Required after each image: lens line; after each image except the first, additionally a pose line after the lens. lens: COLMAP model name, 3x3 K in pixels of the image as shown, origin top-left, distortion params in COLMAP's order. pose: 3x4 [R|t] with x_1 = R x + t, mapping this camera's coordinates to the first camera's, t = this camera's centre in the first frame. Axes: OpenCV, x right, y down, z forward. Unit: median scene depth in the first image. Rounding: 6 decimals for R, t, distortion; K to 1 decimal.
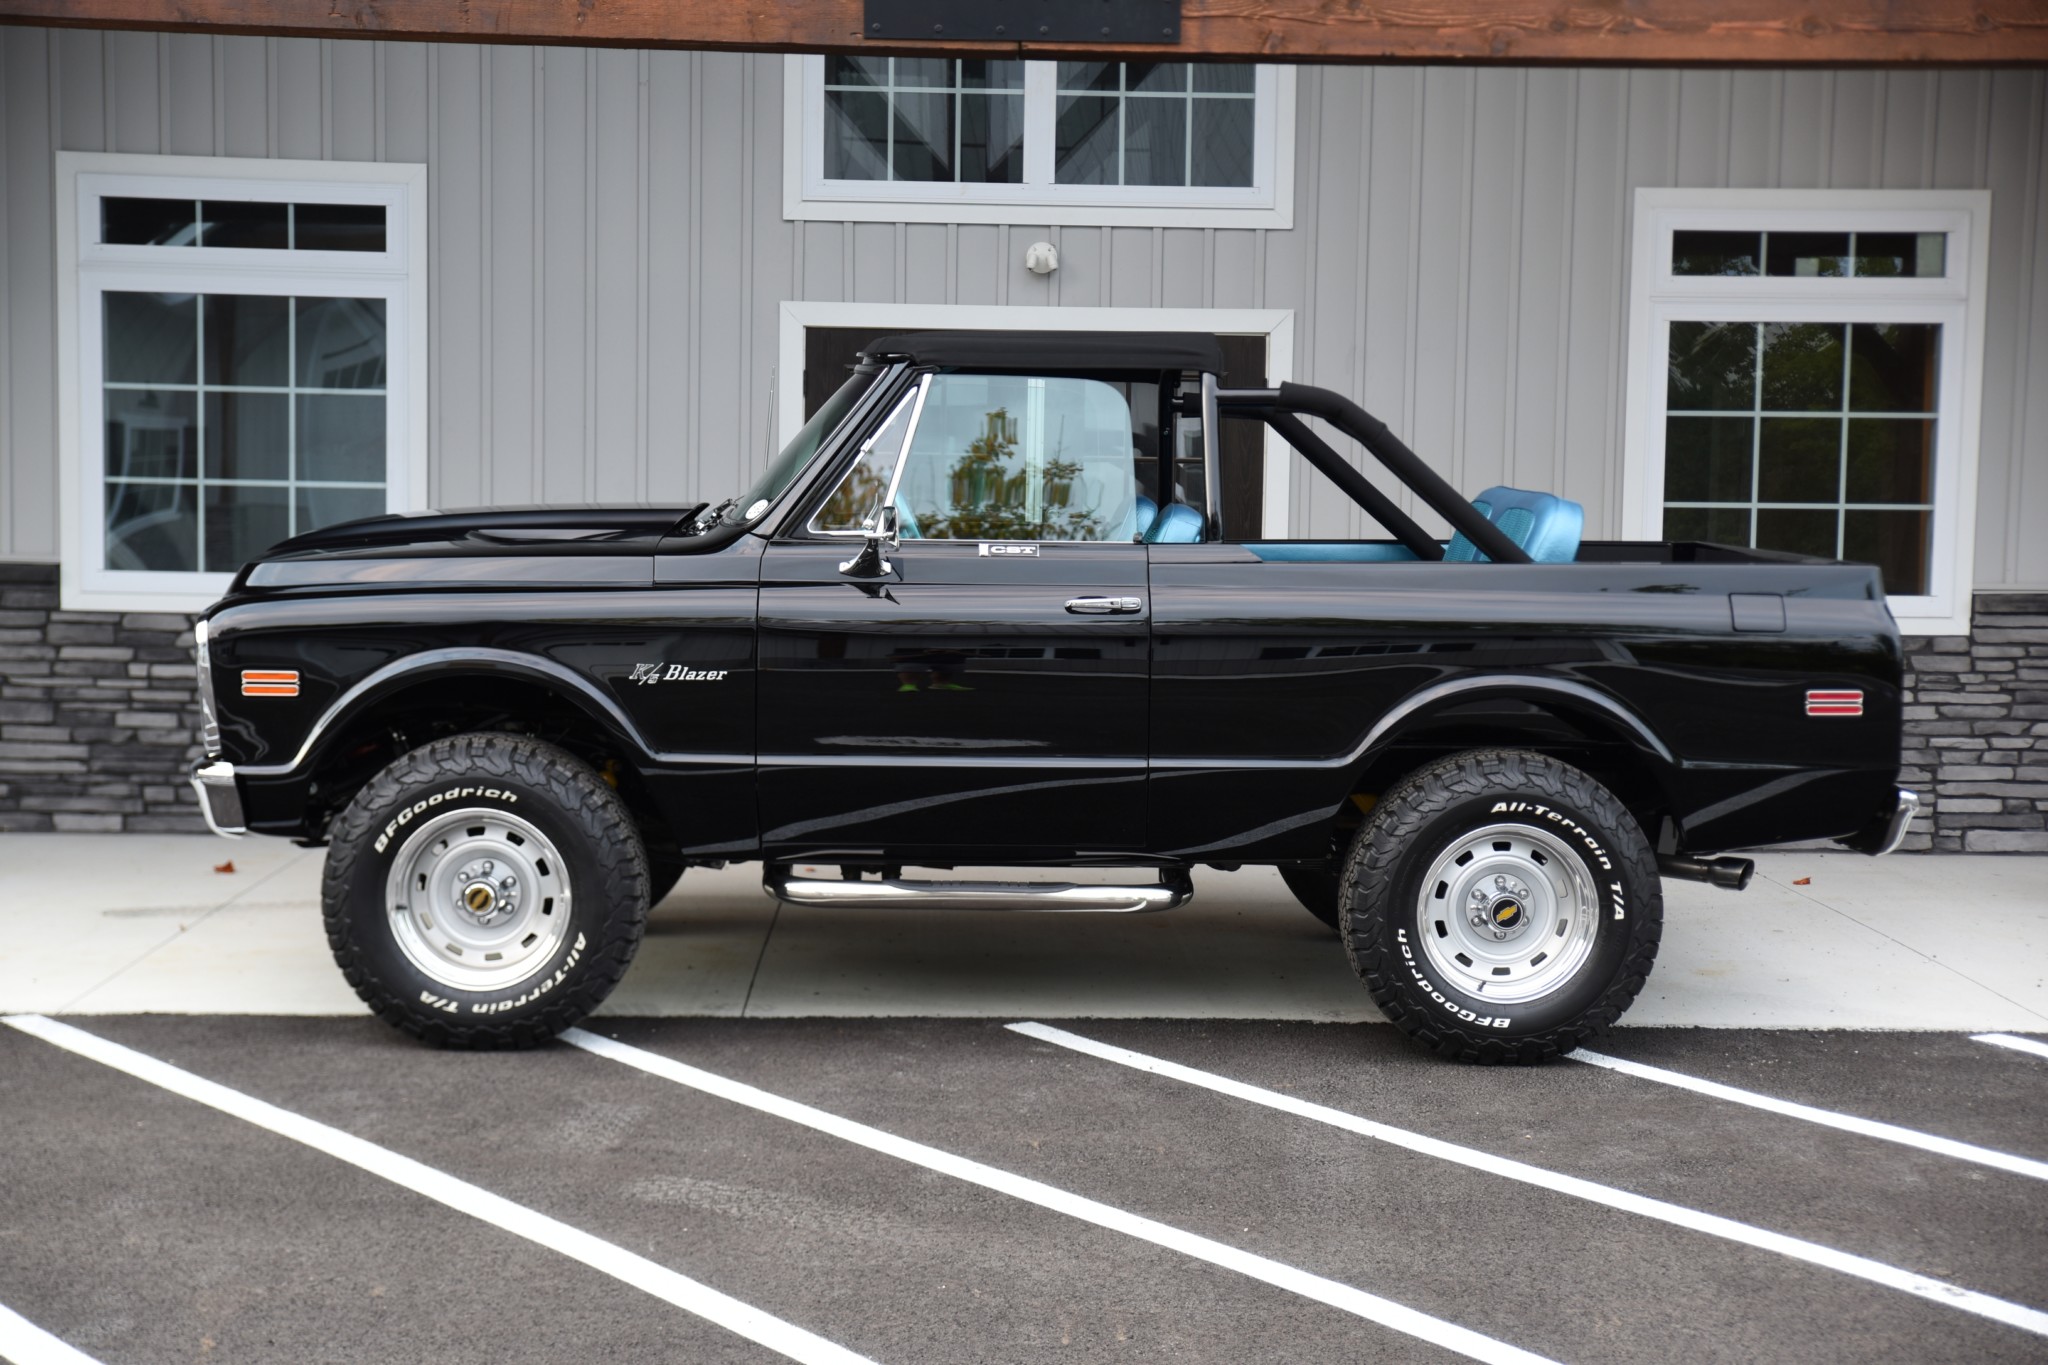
lens RADIAL K [[2884.3, 0, 1015.1], [0, 2884.3, 689.4], [0, 0, 1]] dist [0.083621, 0.107878]
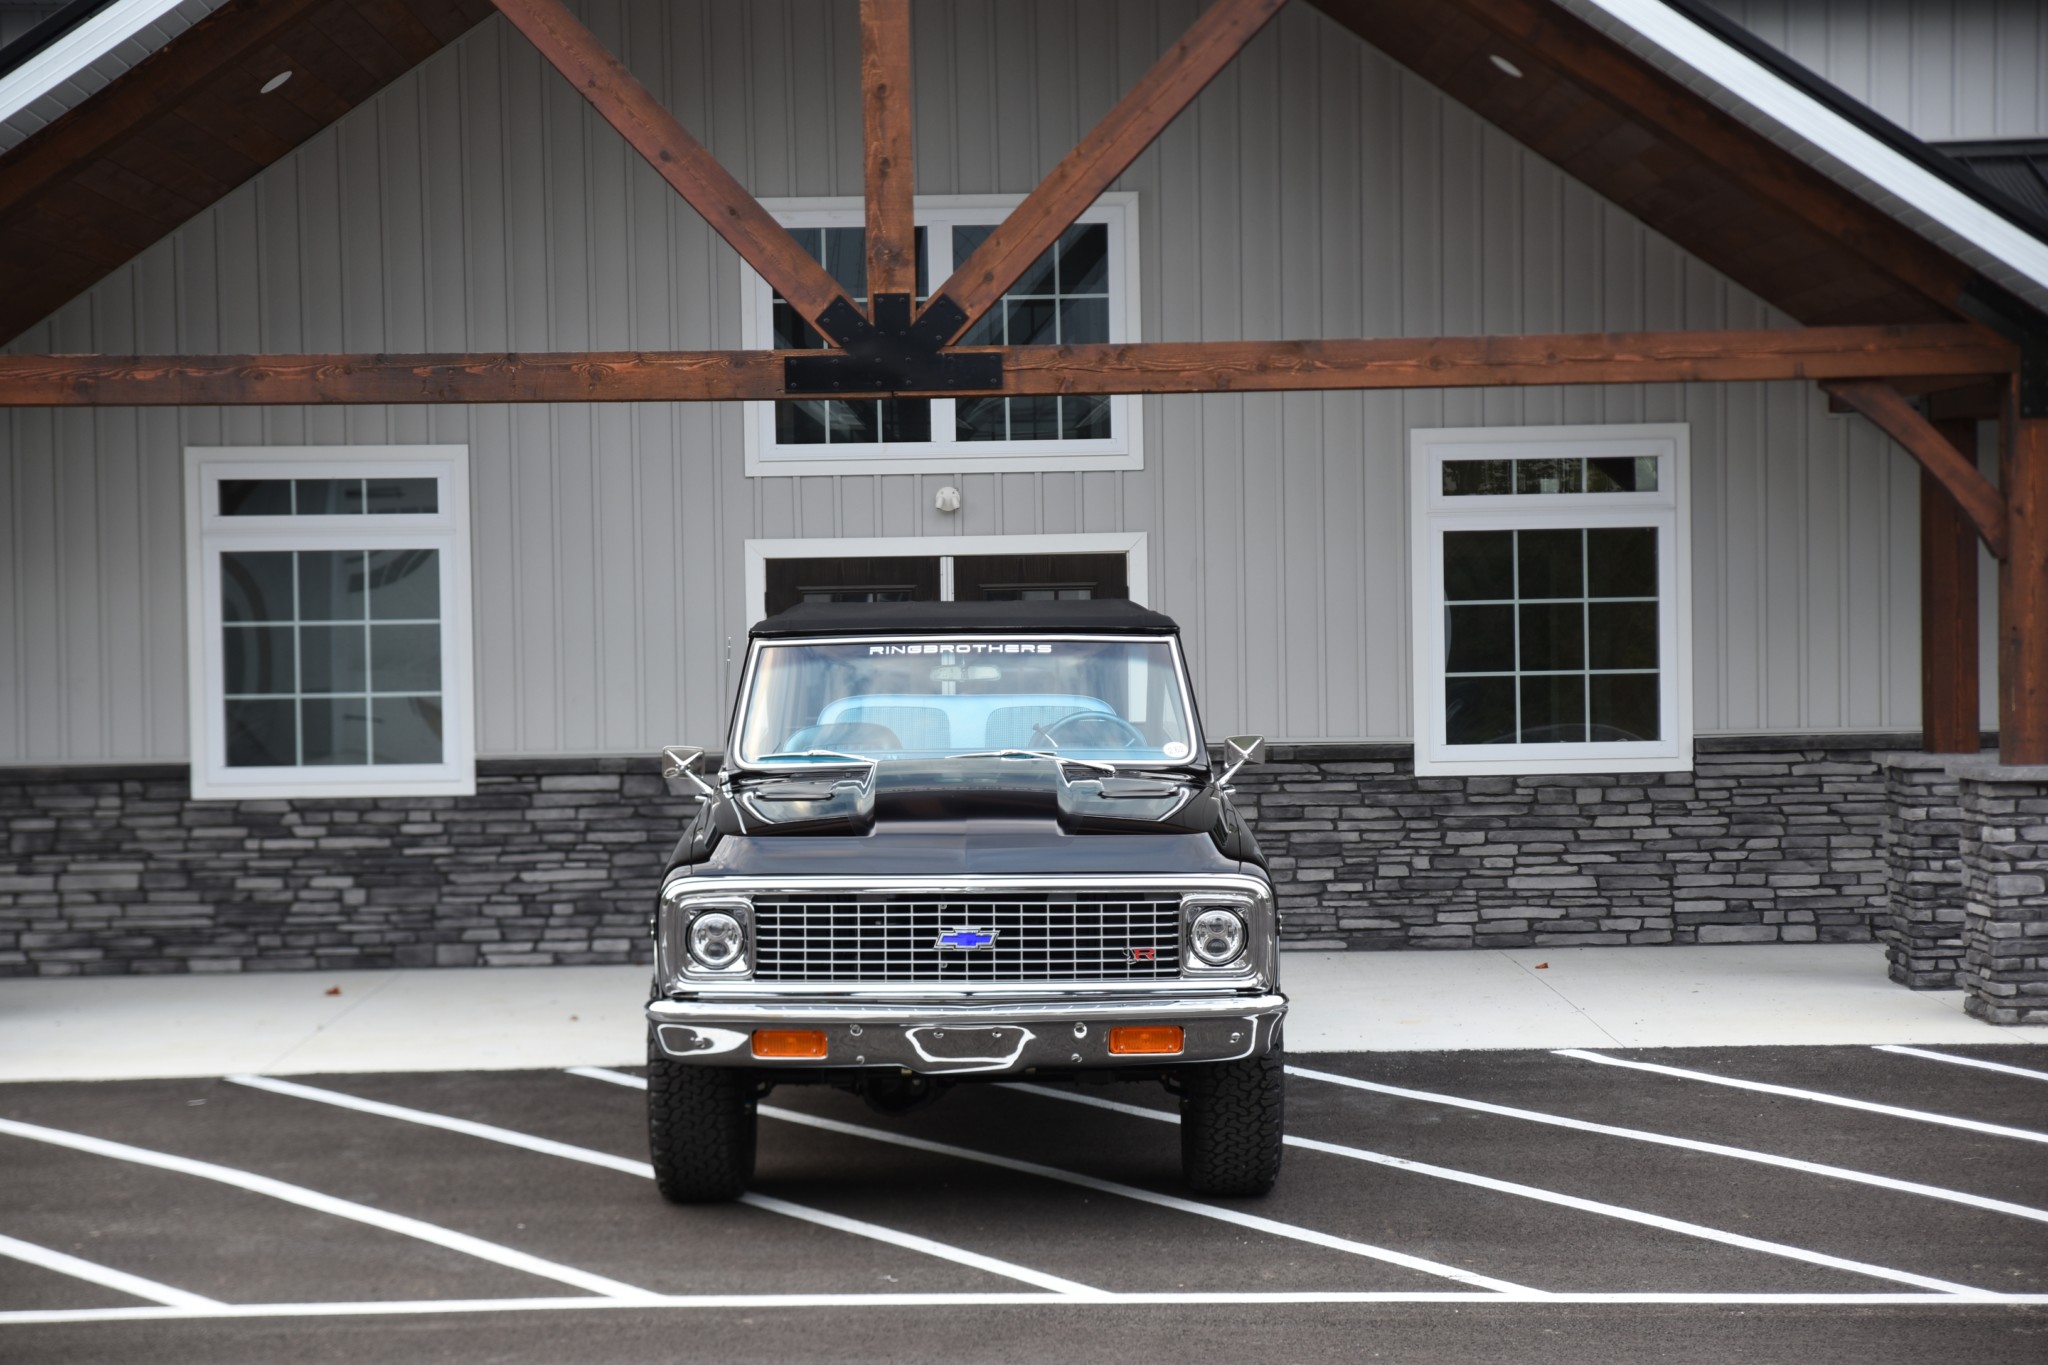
lens RADIAL K [[3605.9, 0, 1024.0], [0, 3605.9, 682.5], [0, 0, 1]] dist [0.172076, 0.192025]
pose [[0.999219, -0.032535, -0.022433, 0.076351], [0.031495, 0.998480, -0.045222, 0.005238], [0.023871, 0.044480, 0.998725, -0.594376]]
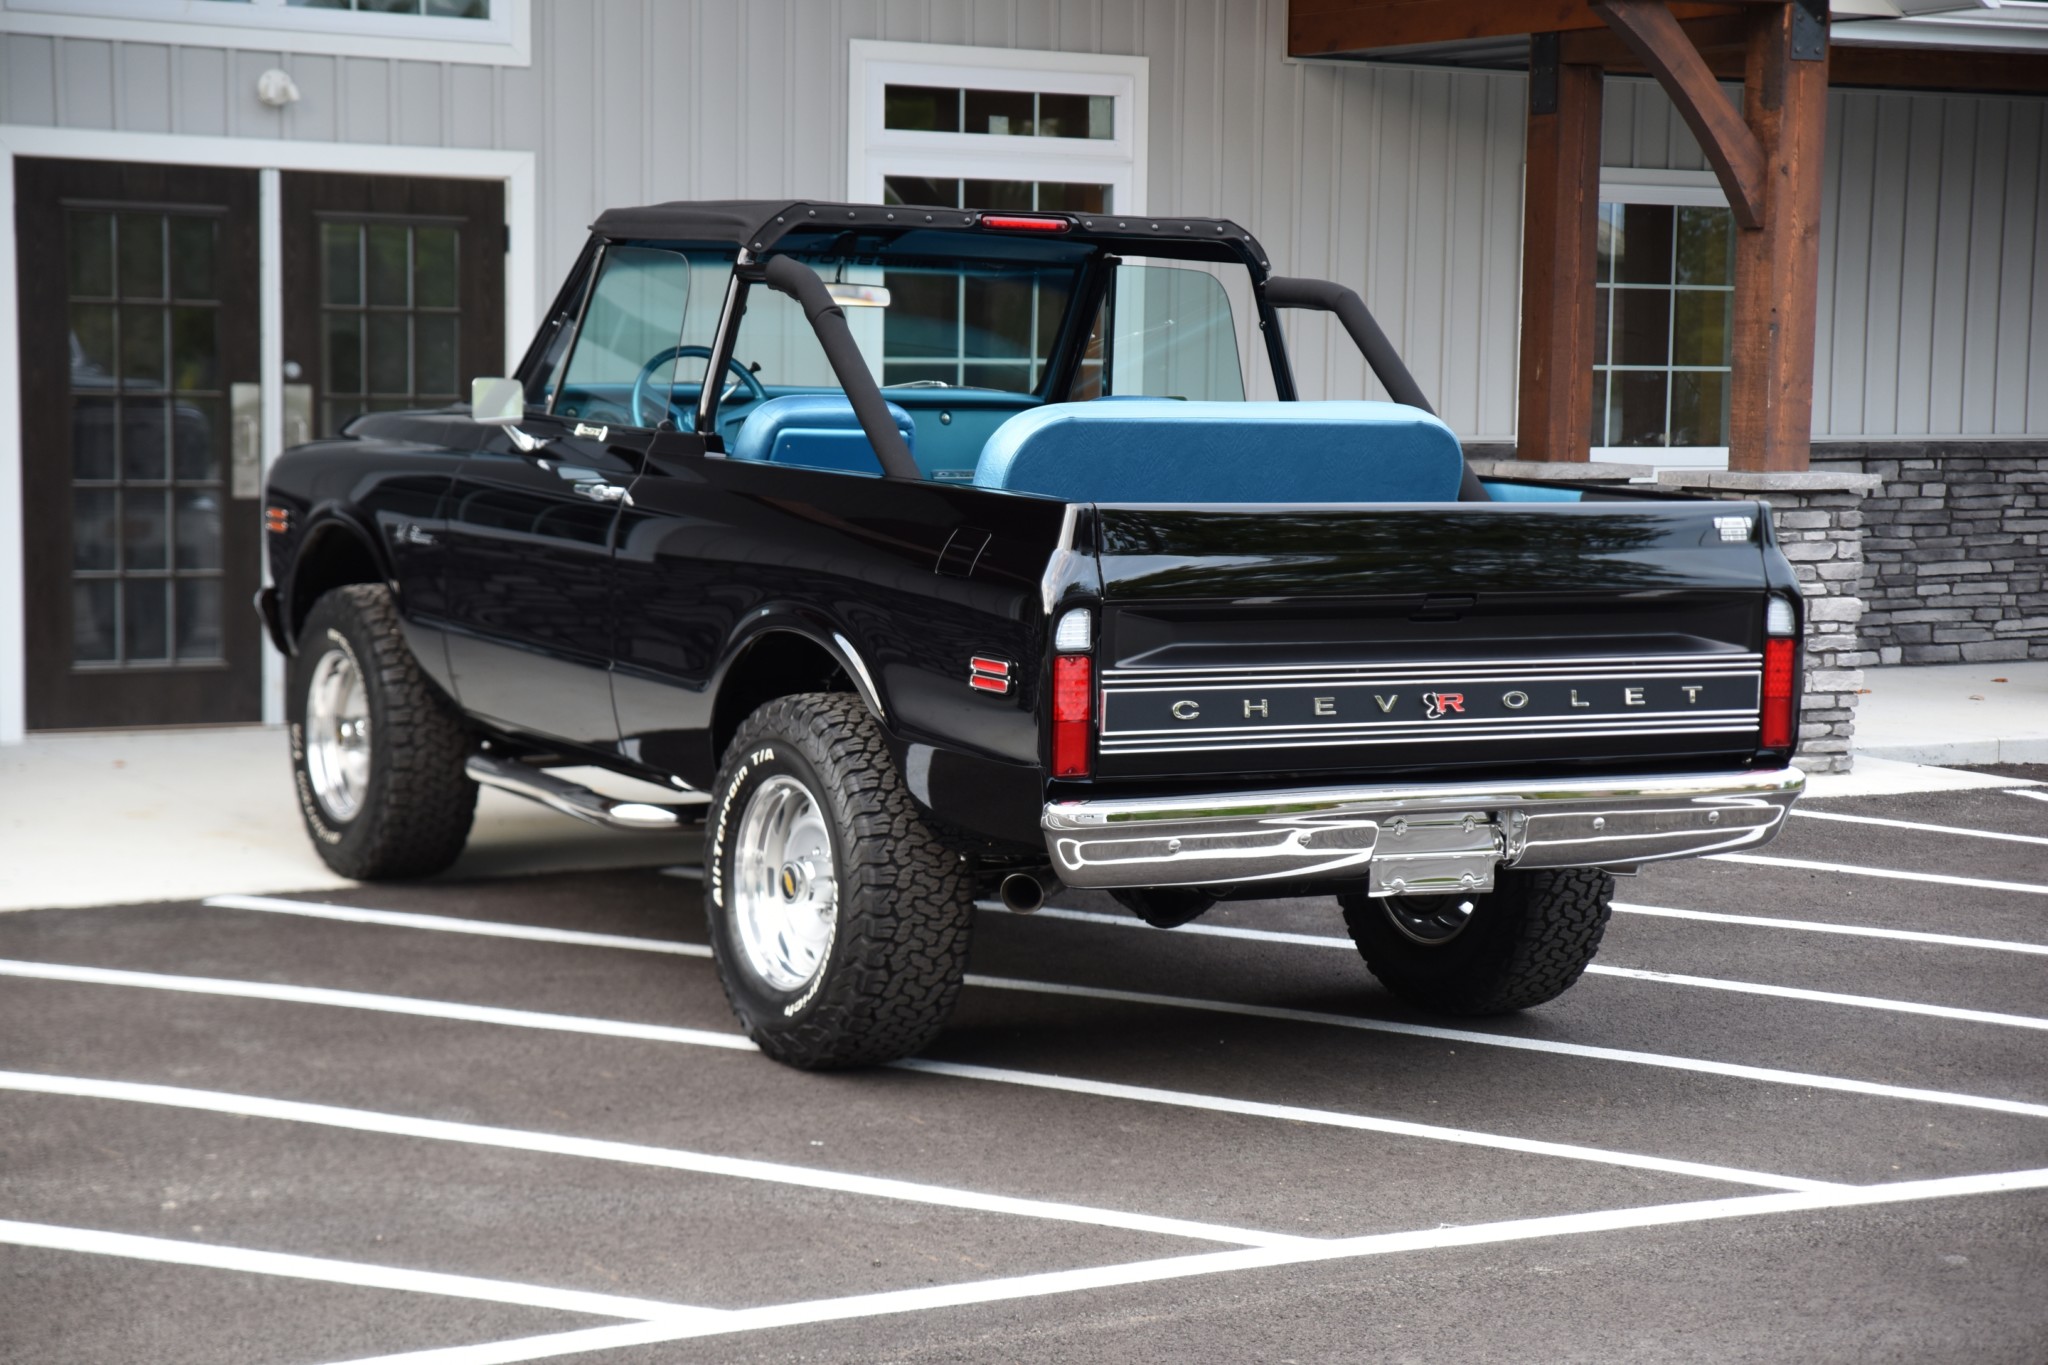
lens RADIAL K [[3844.1, 0, 1024.0], [0, 3844.1, 682.5], [0, 0, 1]] dist [0.192936, 0.276158]
pose [[0.877441, -0.043947, 0.477667, -0.379736], [0.030512, 0.998891, 0.035854, 0.001537], [-0.478713, -0.016885, 0.877809, -0.195983]]
